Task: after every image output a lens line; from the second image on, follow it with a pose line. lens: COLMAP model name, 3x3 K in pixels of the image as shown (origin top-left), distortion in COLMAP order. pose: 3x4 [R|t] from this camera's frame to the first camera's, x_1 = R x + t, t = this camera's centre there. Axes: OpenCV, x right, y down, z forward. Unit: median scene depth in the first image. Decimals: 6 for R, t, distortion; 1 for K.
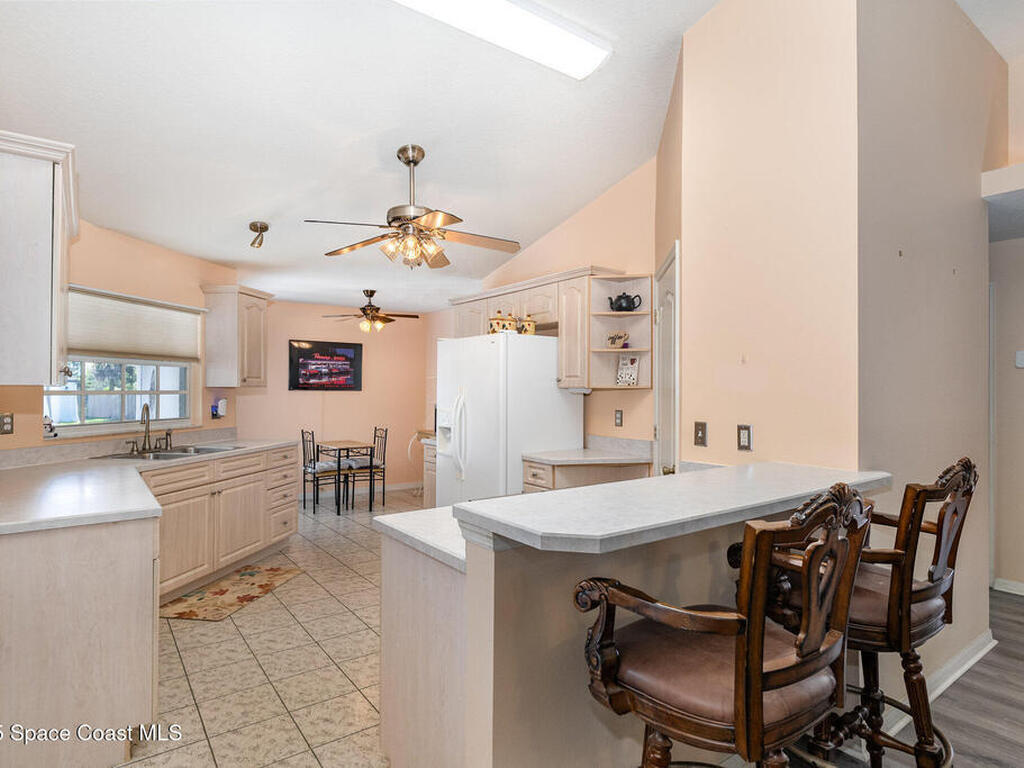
lens RADIAL K [[573.0, 0, 510.4], [0, 573.0, 384.8], [0, 0, 1]] dist [-0.004182, -0.000316]
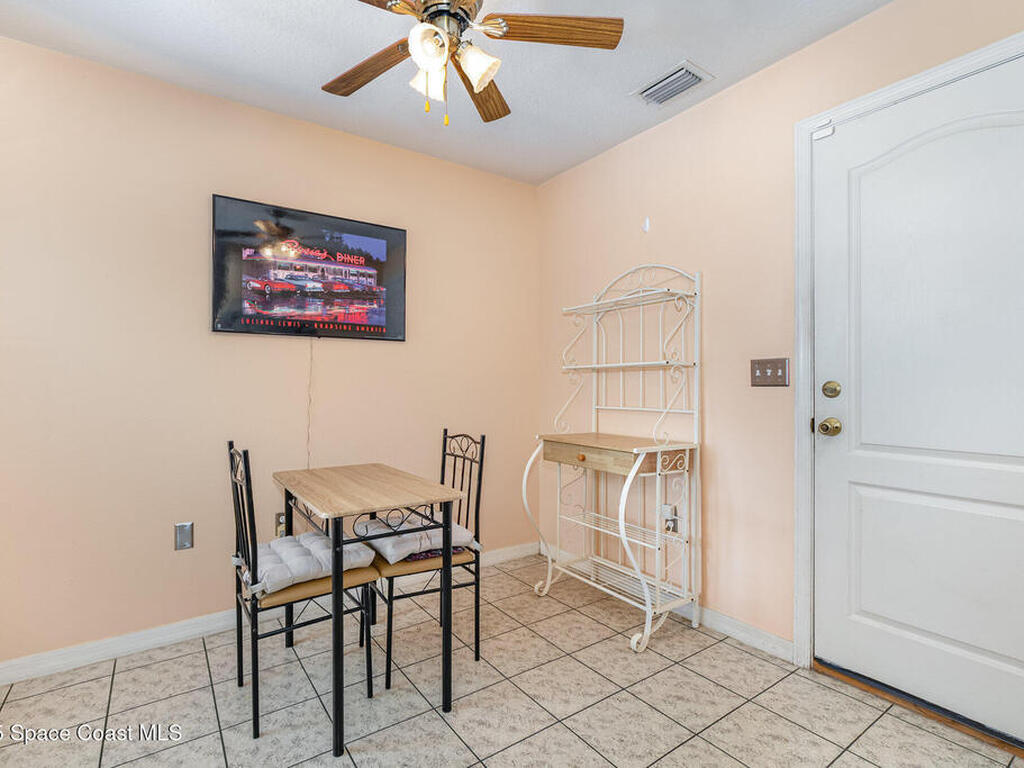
lens RADIAL K [[503.0, 0, 513.1], [0, 503.0, 385.4], [0, 0, 1]] dist [-0.003220, -0.002413]
pose [[0.999898, -0.006941, -0.012458, -0.186341], [0.007019, 0.999956, 0.006248, 0.042825], [0.012414, -0.006335, 0.999903, 0.667594]]
